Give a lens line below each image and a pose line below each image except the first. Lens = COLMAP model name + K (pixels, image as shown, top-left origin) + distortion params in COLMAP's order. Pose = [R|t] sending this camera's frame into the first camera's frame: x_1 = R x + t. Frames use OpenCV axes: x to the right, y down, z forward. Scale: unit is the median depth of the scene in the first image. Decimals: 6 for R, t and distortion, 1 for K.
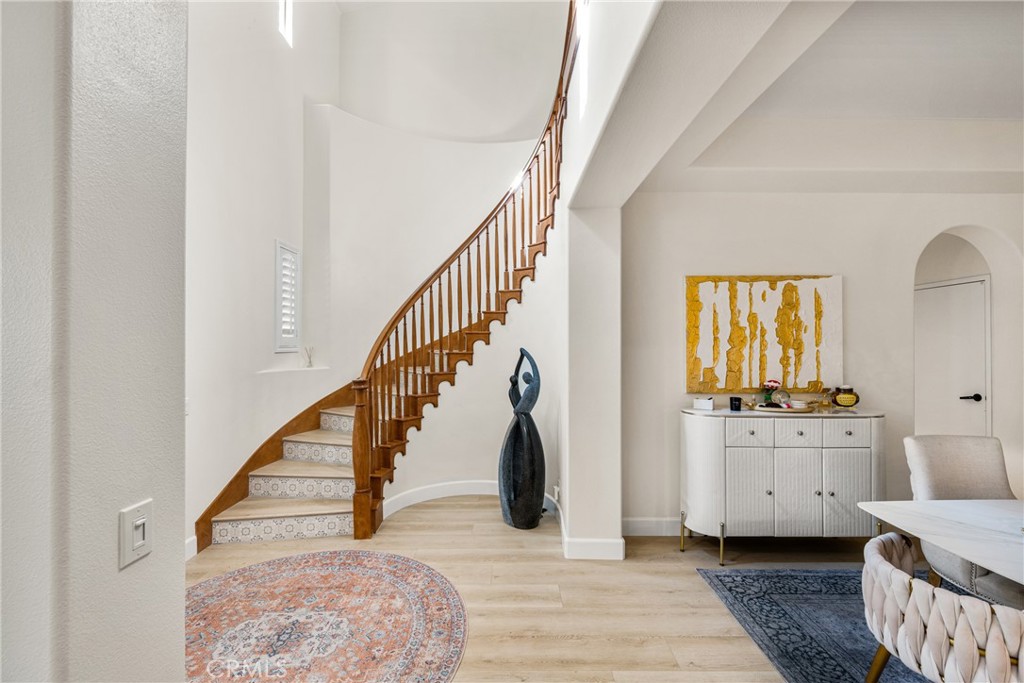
lens RADIAL K [[432.8, 0, 506.3], [0, 432.8, 340.7], [0, 0, 1]] dist [-0.000930, -0.001067]
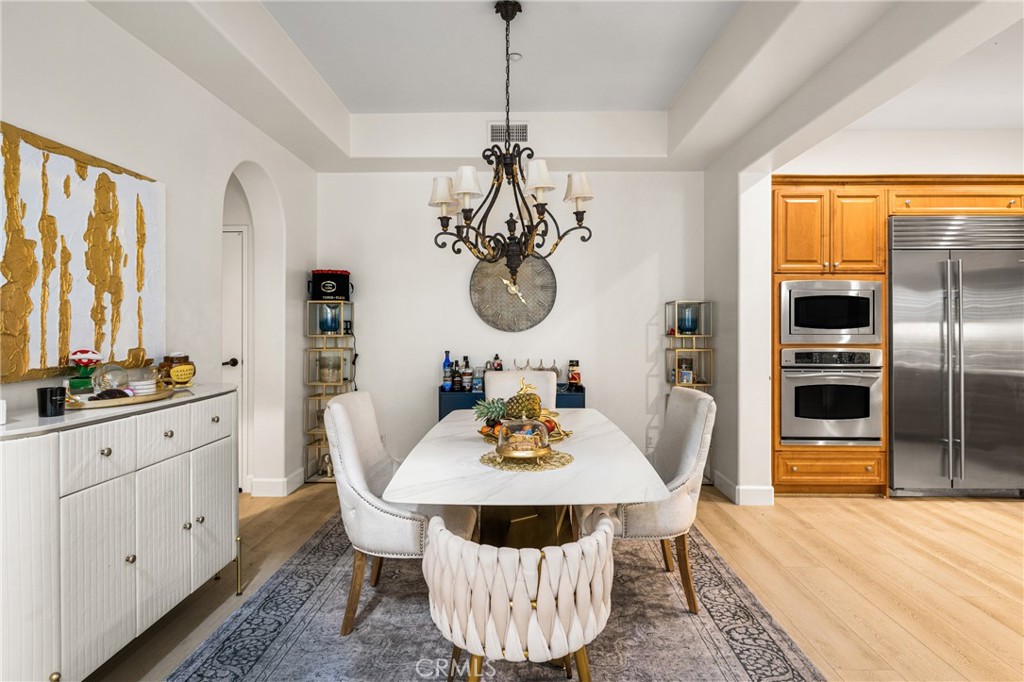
lens RADIAL K [[562.5, 0, 515.6], [0, 562.5, 321.9], [0, 0, 1]] dist [0.002030, 0.000179]
pose [[0.015039, 0.004792, 0.999875, -0.060190], [-0.010705, 0.999932, -0.004631, 0.054498], [-0.999830, -0.010634, 0.015089, 0.461451]]
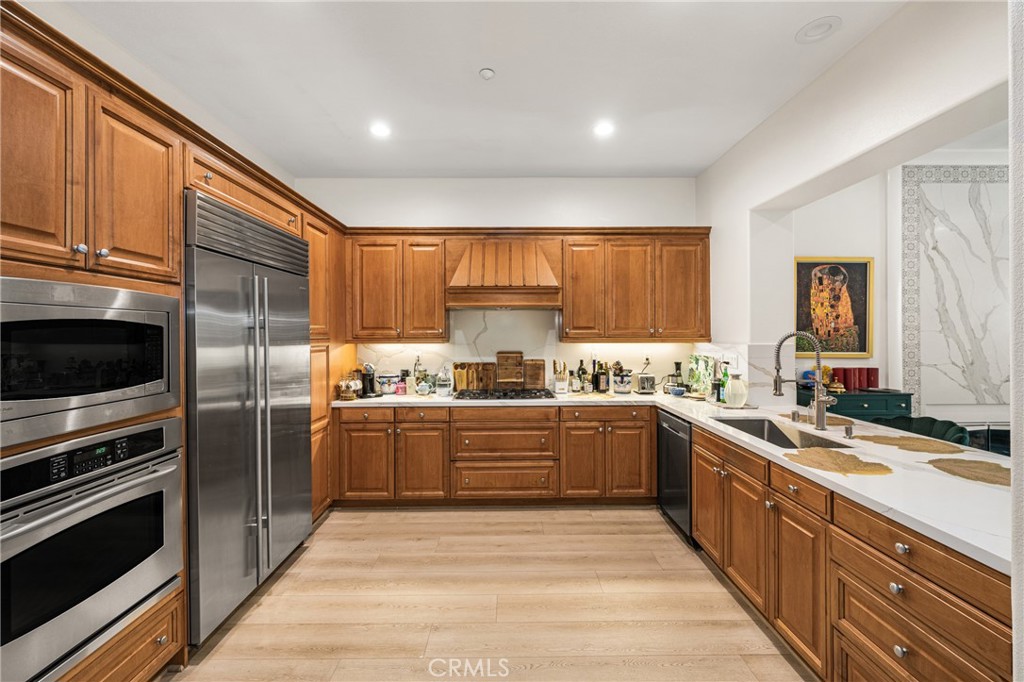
lens RADIAL K [[408.4, 0, 513.8], [0, 408.4, 333.7], [0, 0, 1]] dist [-0.001652, 0.000166]
pose [[-0.999983, 0.001999, -0.005449, 0.799947], [0.002053, 0.999950, -0.009833, 0.000516], [0.005429, -0.009844, -0.999937, 0.183133]]
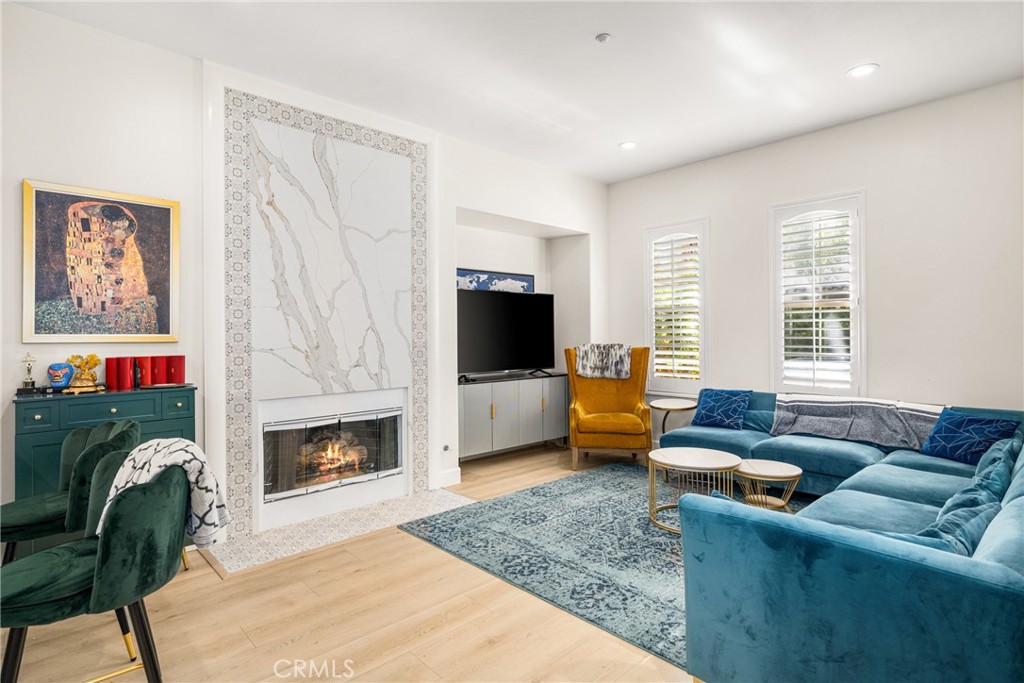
lens RADIAL K [[526.3, 0, 511.8], [0, 526.3, 330.7], [0, 0, 1]] dist [0.008323, -0.004510]
pose [[-0.730886, 0.000582, -0.682499, 0.097591], [0.013291, 0.999822, -0.013380, 0.053868], [0.682370, -0.018850, -0.730764, 0.265221]]
